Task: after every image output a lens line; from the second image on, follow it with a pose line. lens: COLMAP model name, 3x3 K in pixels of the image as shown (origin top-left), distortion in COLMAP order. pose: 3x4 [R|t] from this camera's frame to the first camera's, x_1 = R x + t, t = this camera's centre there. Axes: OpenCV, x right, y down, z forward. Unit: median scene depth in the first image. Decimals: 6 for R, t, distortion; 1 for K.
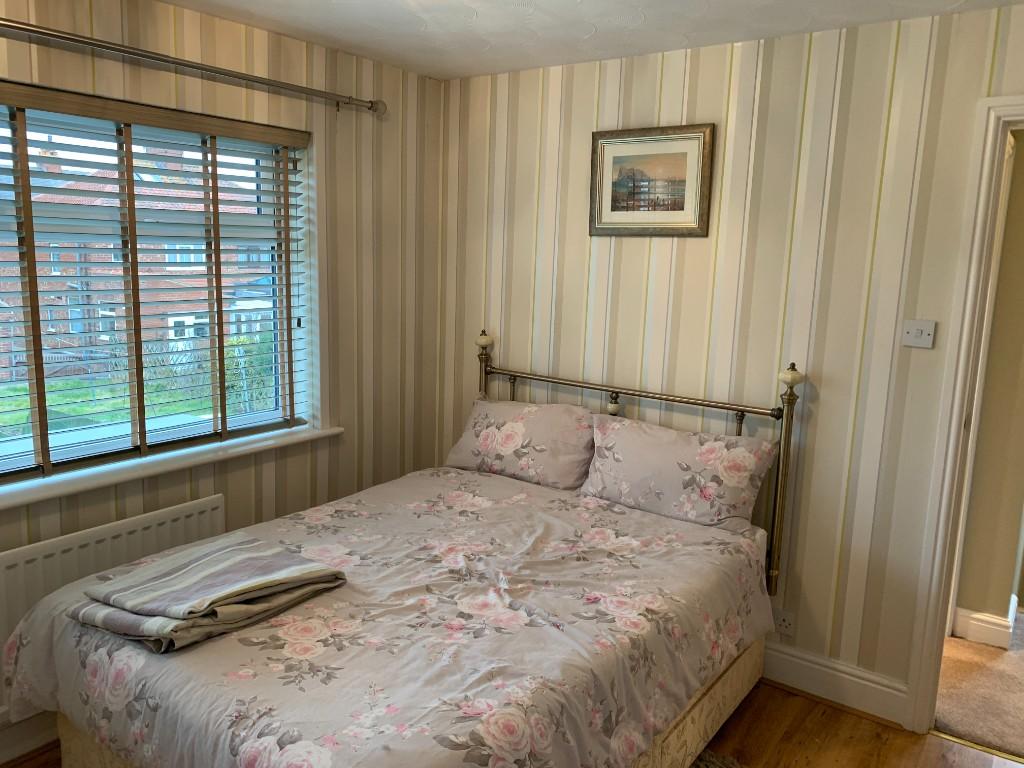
lens RADIAL K [[783.6, 0, 513.0], [0, 783.6, 338.2], [0, 0, 1]] dist [0.010116, 0.003229]
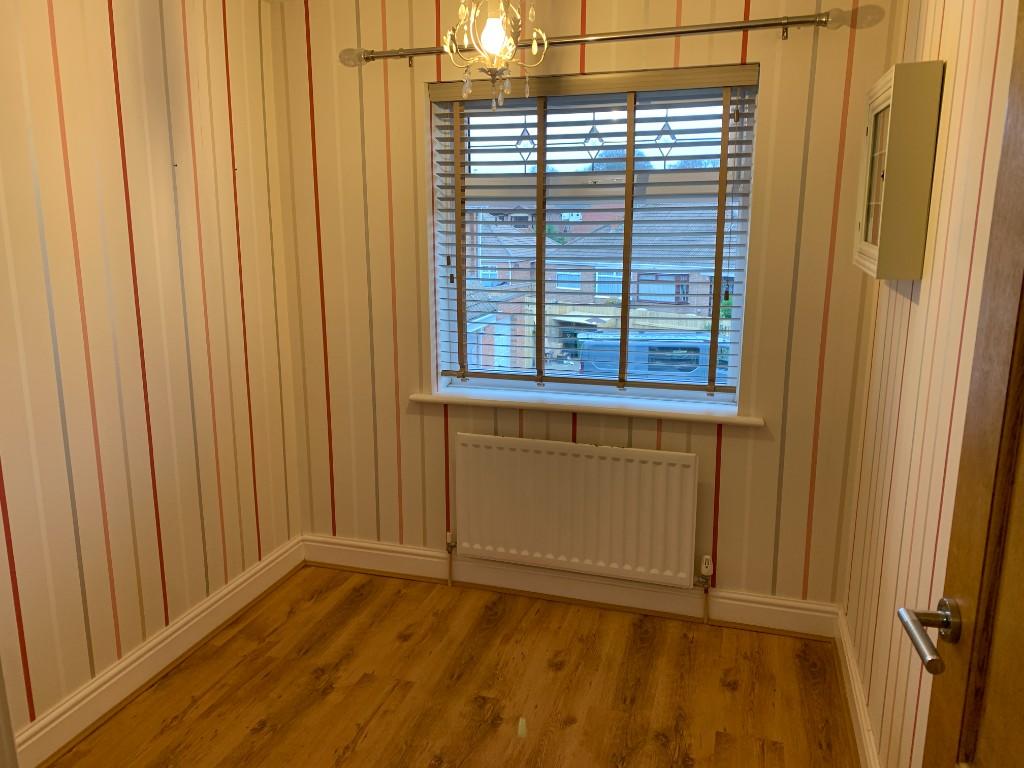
lens RADIAL K [[752.9, 0, 512.0], [0, 752.9, 384.0], [0, 0, 1]] dist [0.001695, 0.001011]
pose [[0.310392, 0.192766, -0.930859, 0.559275], [-0.093276, 0.980675, 0.171980, -0.042453], [0.946021, 0.033446, 0.322374, 0.565064]]
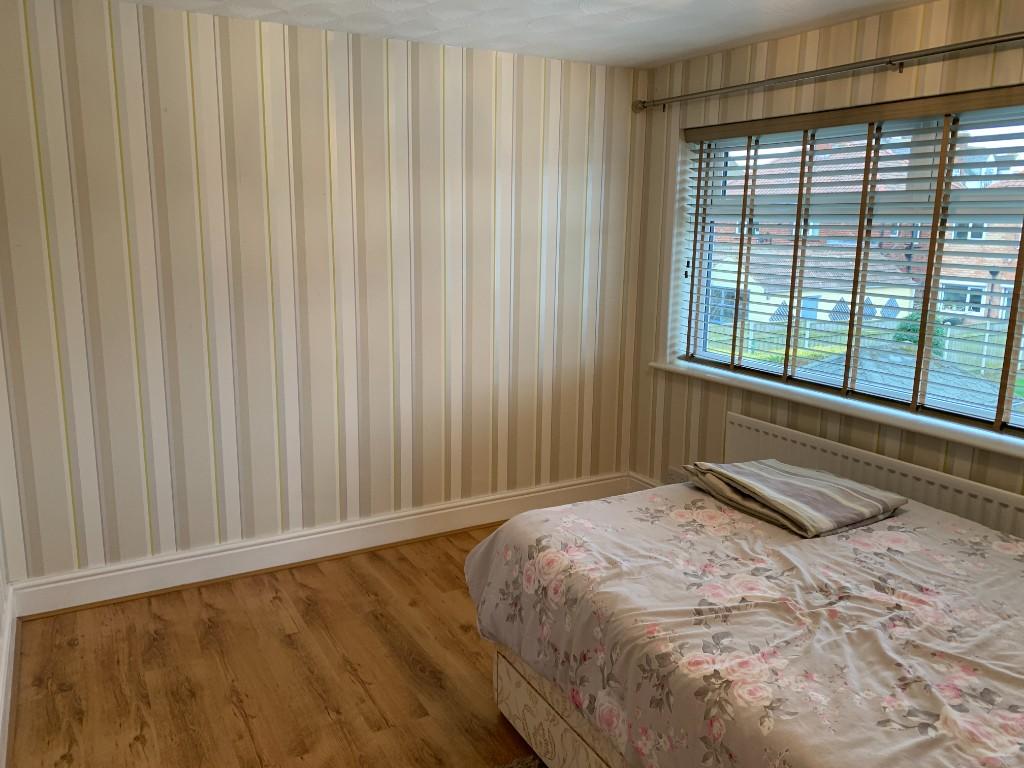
lens RADIAL K [[752.9, 0, 512.0], [0, 752.9, 384.0], [0, 0, 1]] dist [0.001695, 0.001011]
pose [[-0.399998, 0.166901, -0.901191, 0.872739], [-0.124073, 0.964367, 0.233672, -0.084002], [0.908079, 0.205282, -0.365037, 1.010577]]
